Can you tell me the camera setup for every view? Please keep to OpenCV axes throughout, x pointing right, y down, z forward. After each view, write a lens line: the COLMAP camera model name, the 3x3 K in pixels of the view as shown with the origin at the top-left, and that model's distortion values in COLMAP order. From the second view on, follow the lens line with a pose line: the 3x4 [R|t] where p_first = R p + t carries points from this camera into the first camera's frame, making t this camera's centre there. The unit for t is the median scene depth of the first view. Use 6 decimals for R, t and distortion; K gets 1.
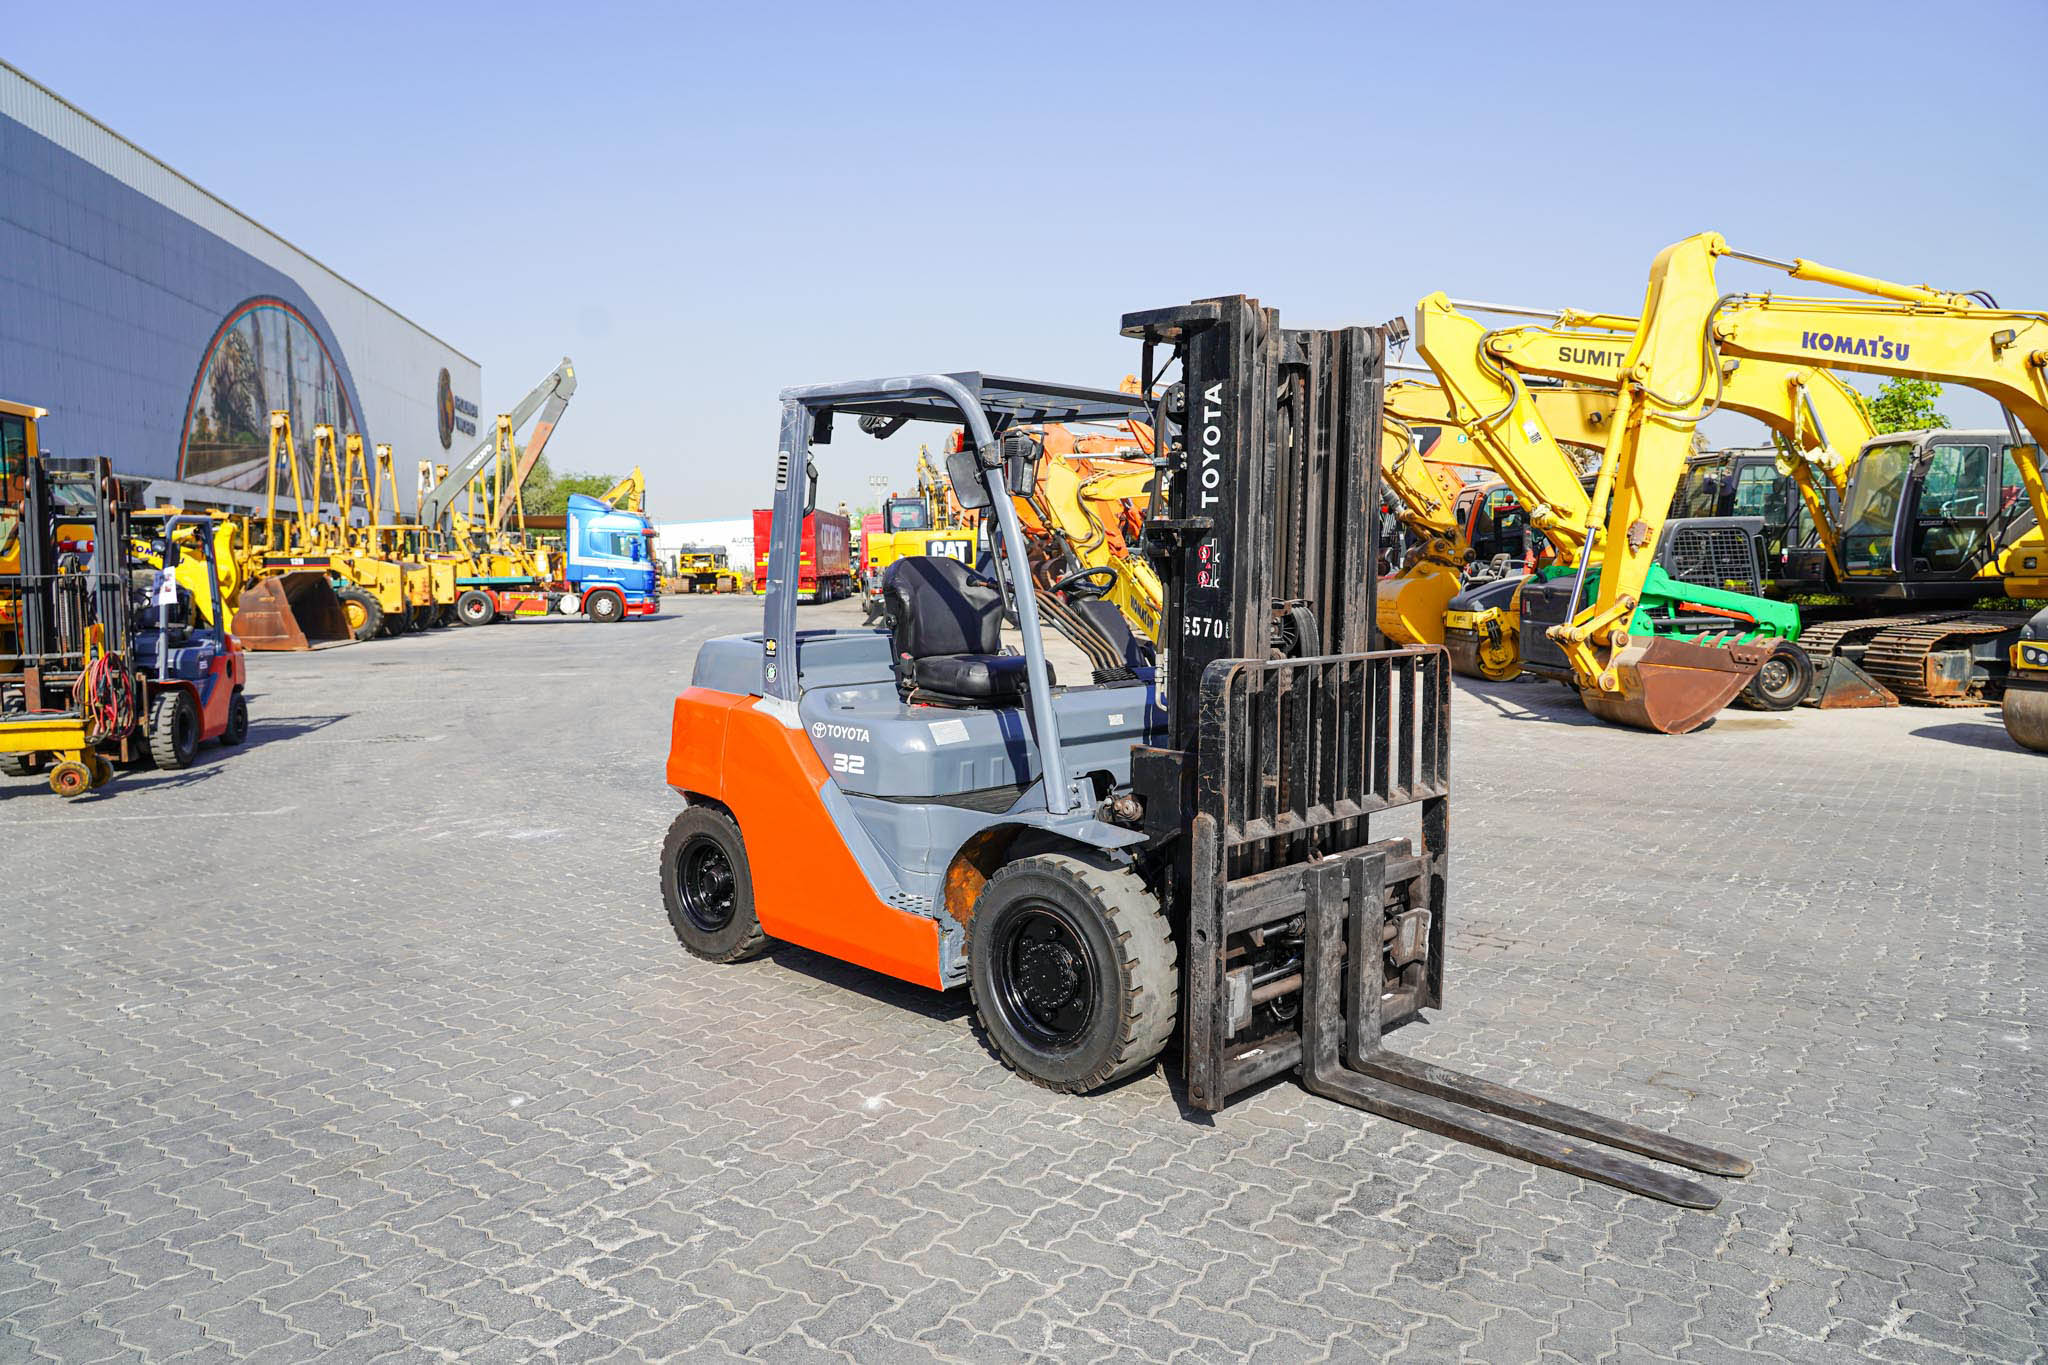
lens RADIAL K [[1383.3, 0, 1022.8], [0, 1383.3, 671.0], [0, 0, 1]] dist [-0.034117, 0.018893]
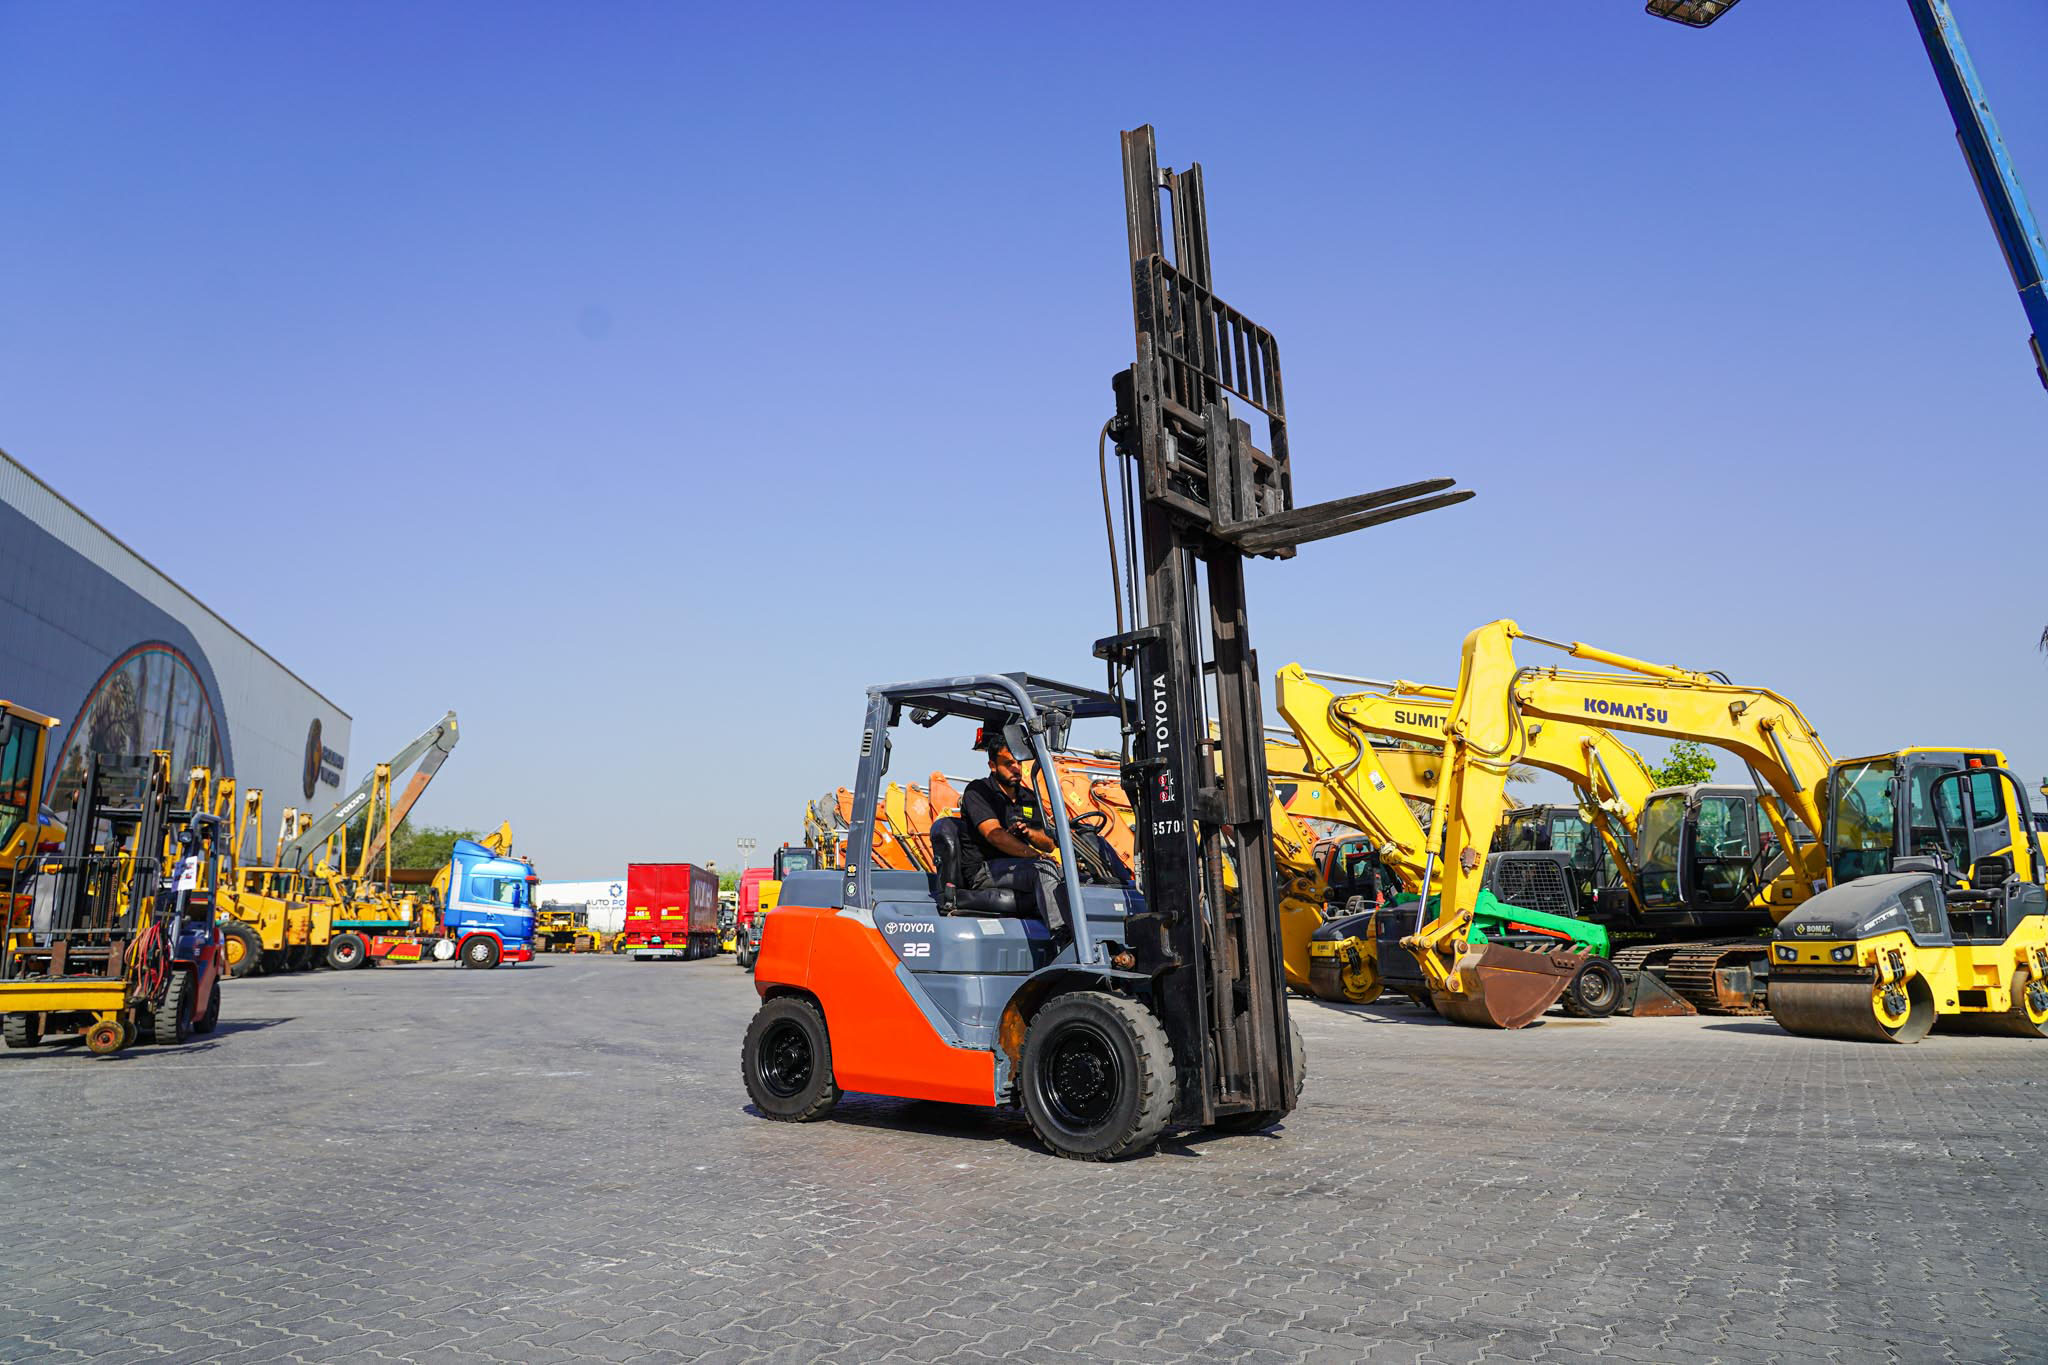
lens RADIAL K [[1385.9, 0, 1022.3], [0, 1385.9, 671.6], [0, 0, 1]] dist [-0.035063, 0.020173]
pose [[0.994417, 0.032202, 0.100492, -0.064889], [-0.004379, 0.964075, -0.265594, 0.063521], [-0.105435, 0.263671, 0.958833, -0.153823]]
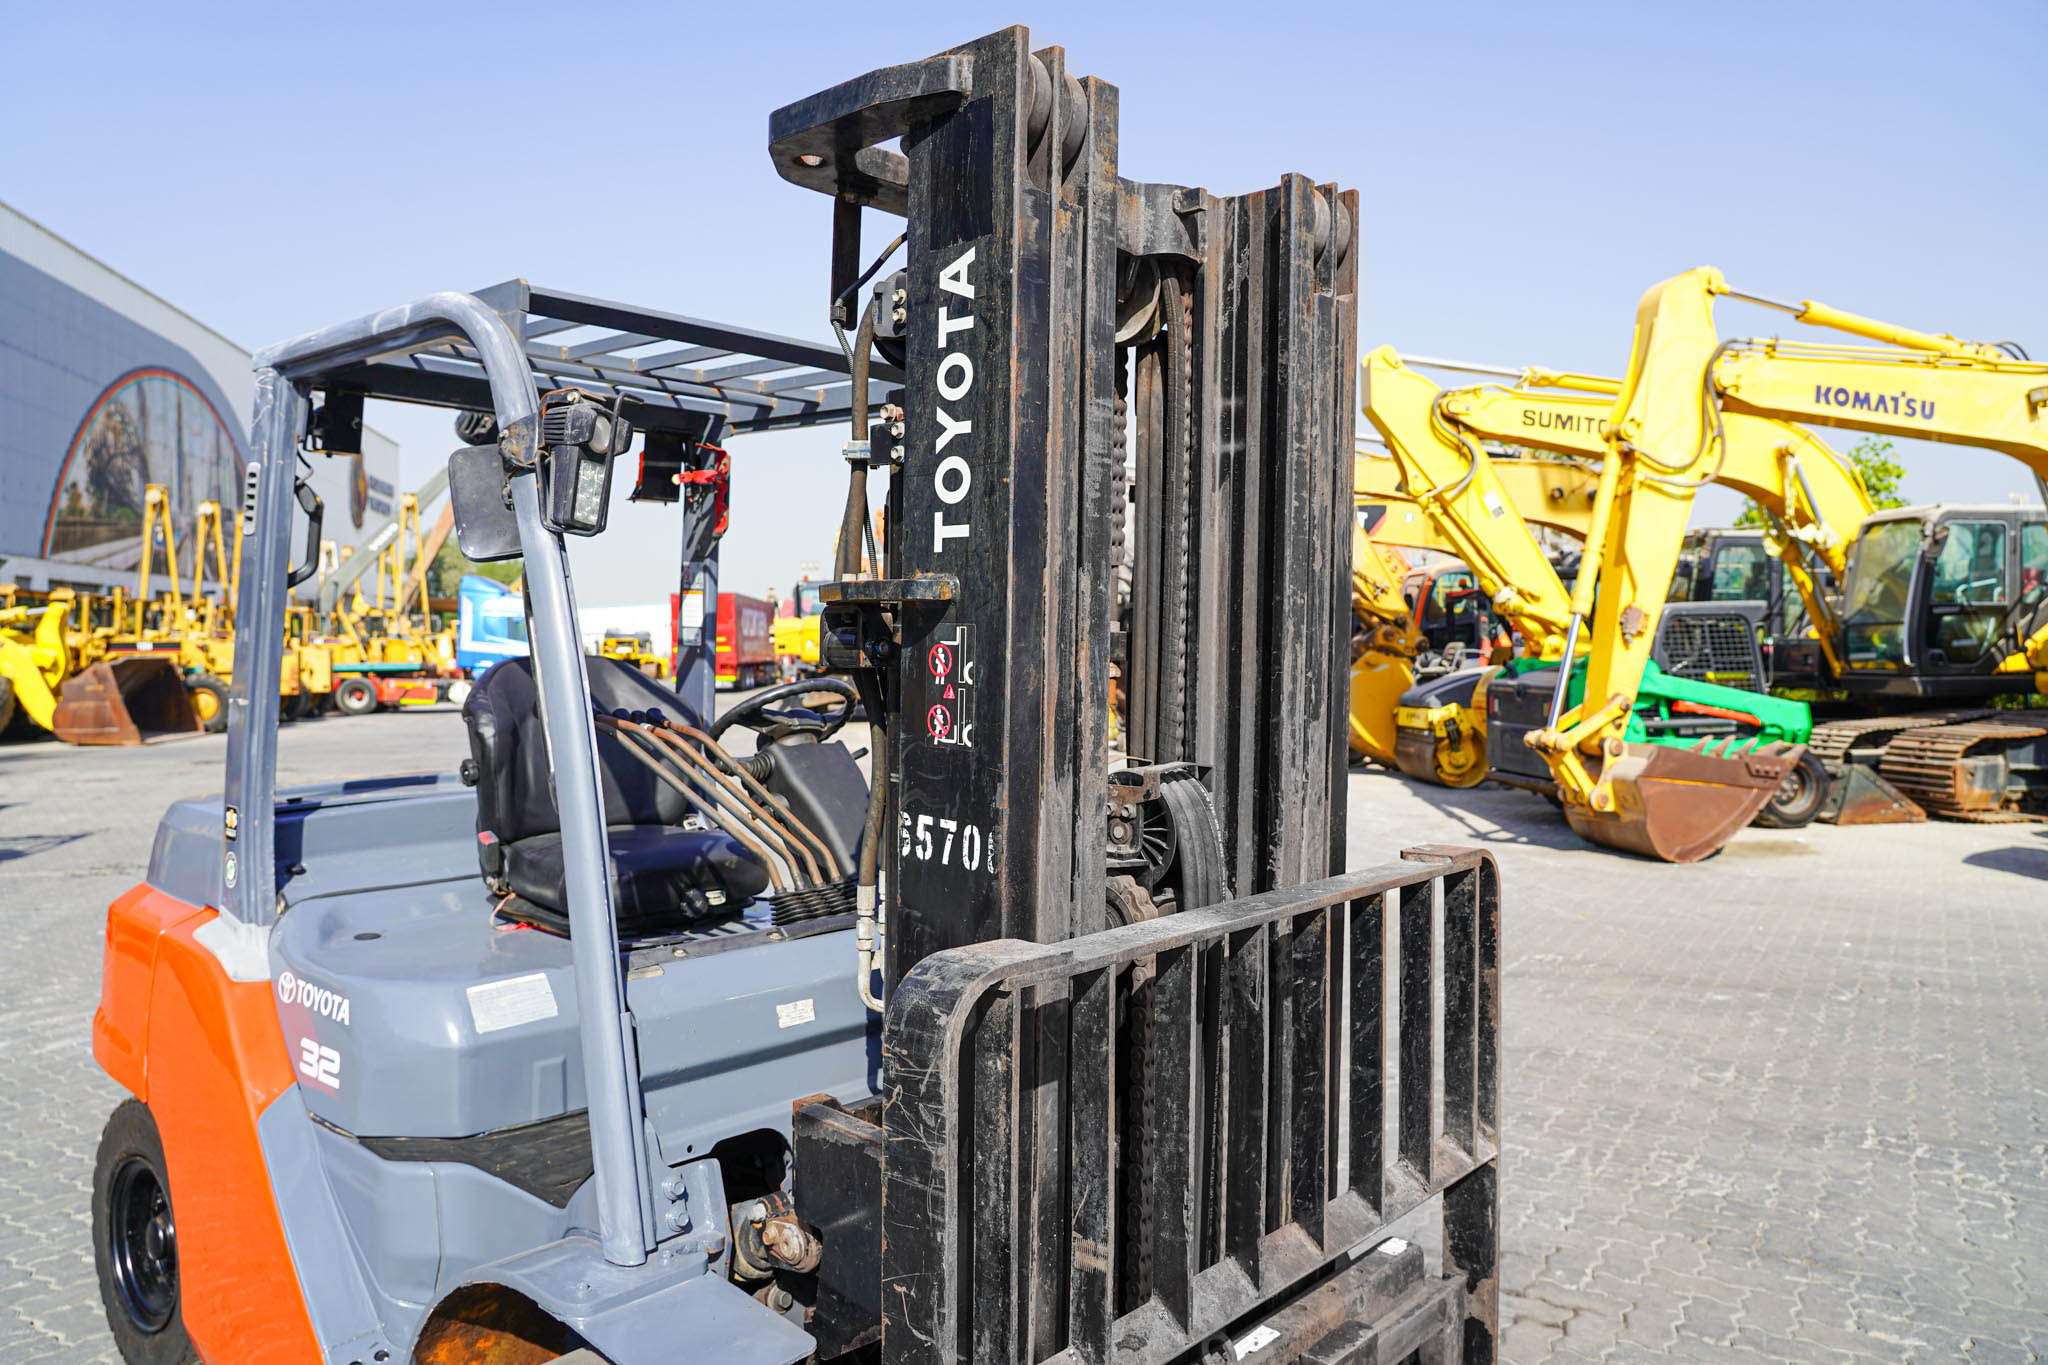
lens RADIAL K [[1378.6, 0, 1022.5], [0, 1378.6, 670.5], [0, 0, 1]] dist [-0.035092, 0.023384]
pose [[0.999165, 0.002406, 0.040776, 0.043344], [0.000139, 0.998058, -0.062293, -0.017738], [-0.040847, 0.062247, 0.997225, 0.183745]]
